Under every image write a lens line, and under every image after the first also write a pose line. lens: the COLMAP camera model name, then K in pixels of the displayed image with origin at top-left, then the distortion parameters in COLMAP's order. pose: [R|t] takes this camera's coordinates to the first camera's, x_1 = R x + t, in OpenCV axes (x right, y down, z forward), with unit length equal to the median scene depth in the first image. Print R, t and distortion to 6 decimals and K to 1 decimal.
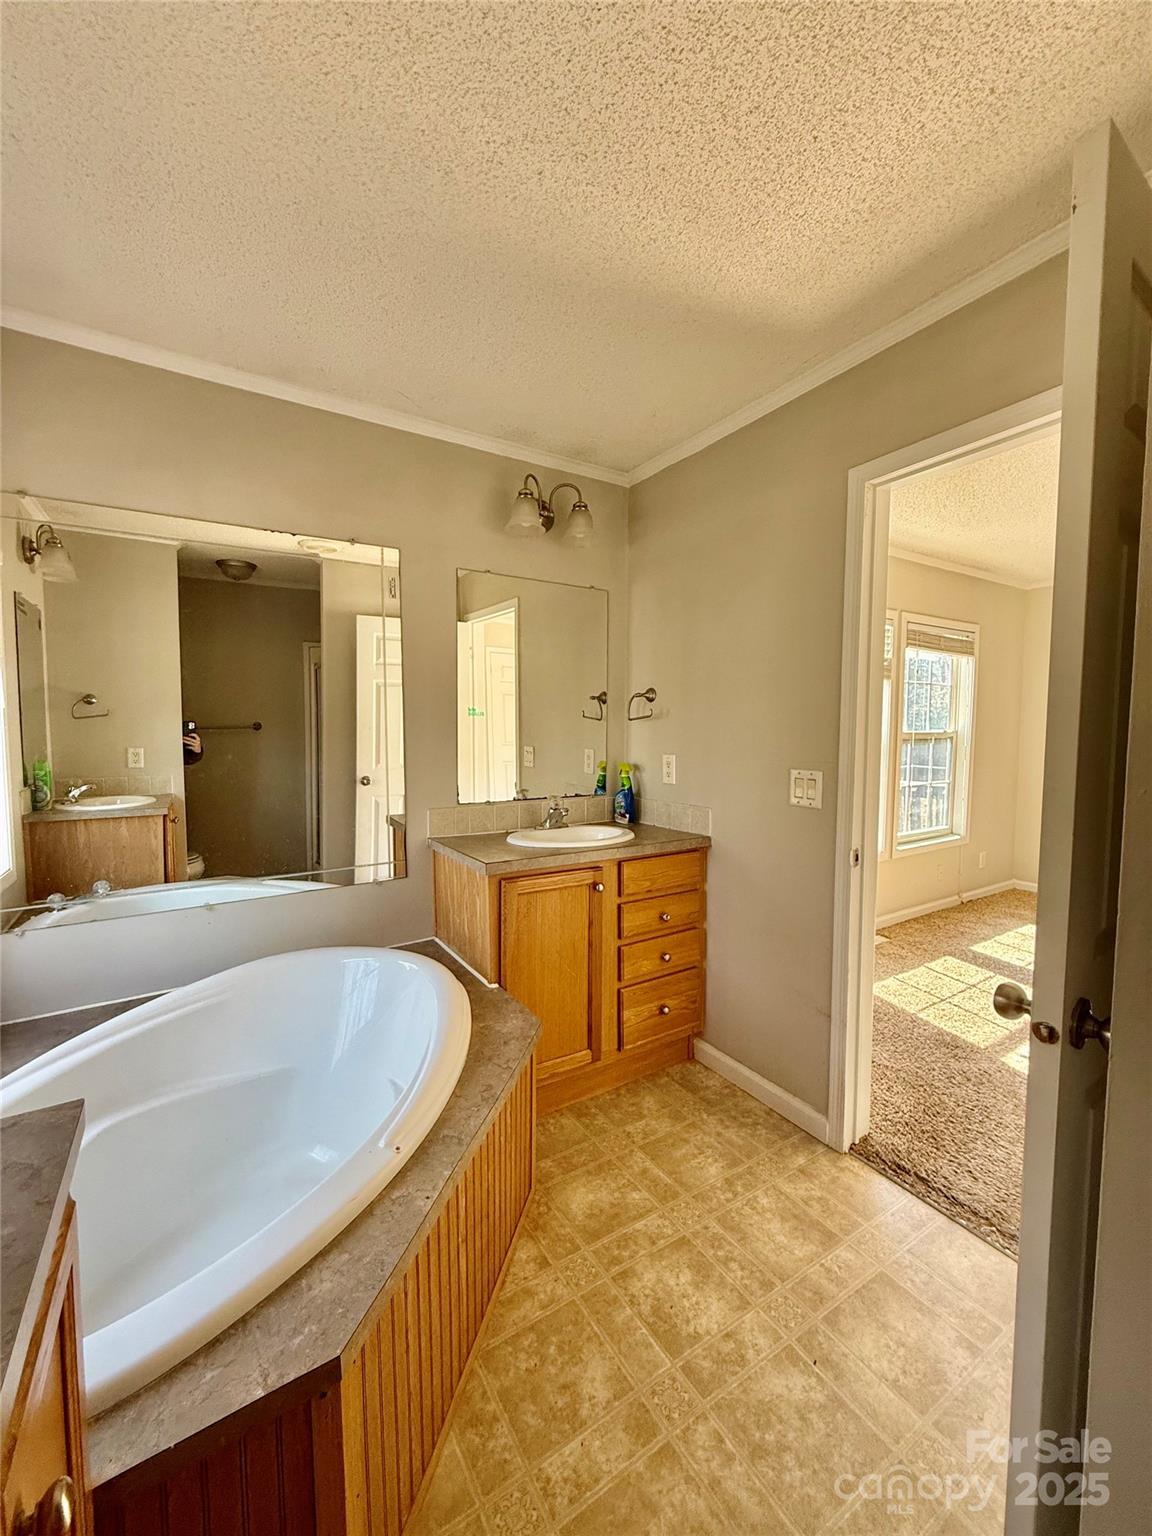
lens RADIAL K [[609.6, 0, 573.7], [0, 609.6, 760.7], [0, 0, 1]] dist [0.001136, 0.000139]
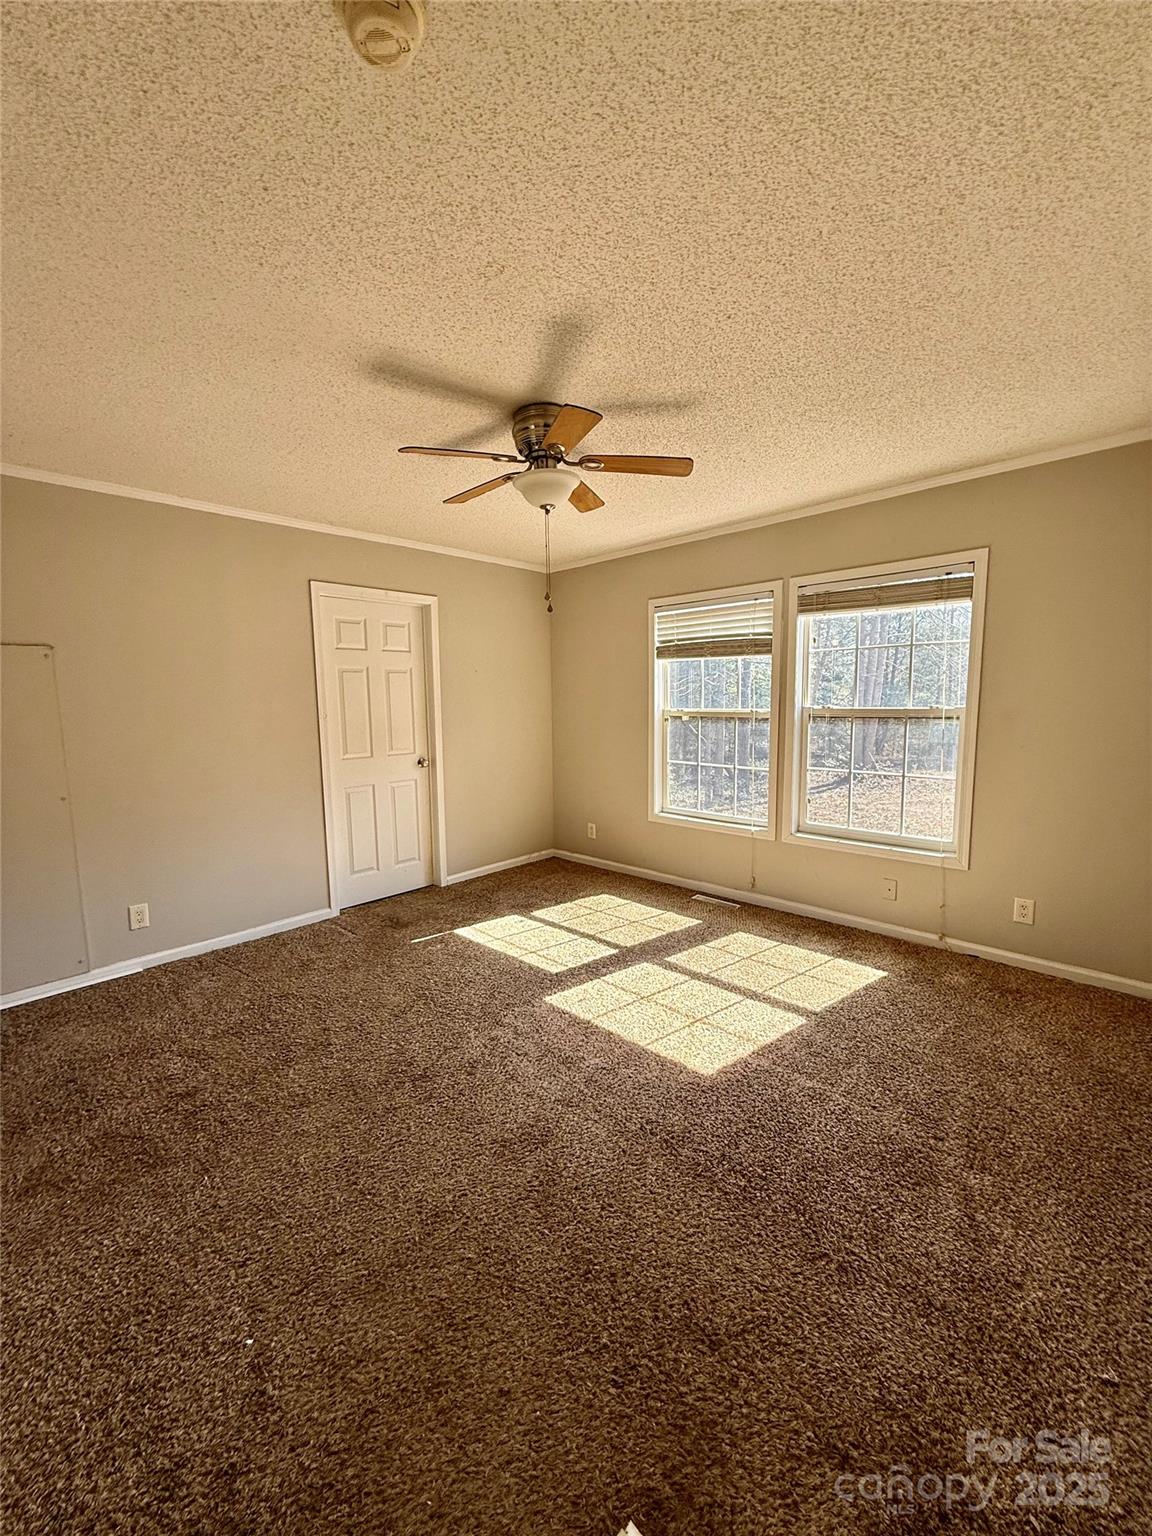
lens RADIAL K [[609.6, 0, 572.9], [0, 609.6, 771.3], [0, 0, 1]] dist [0.001136, 0.000139]
pose [[0.247742, 0.111526, -0.962386, 1.353091], [-0.040566, 0.993675, 0.104709, -0.036765], [0.967976, 0.013099, 0.250699, 0.445863]]
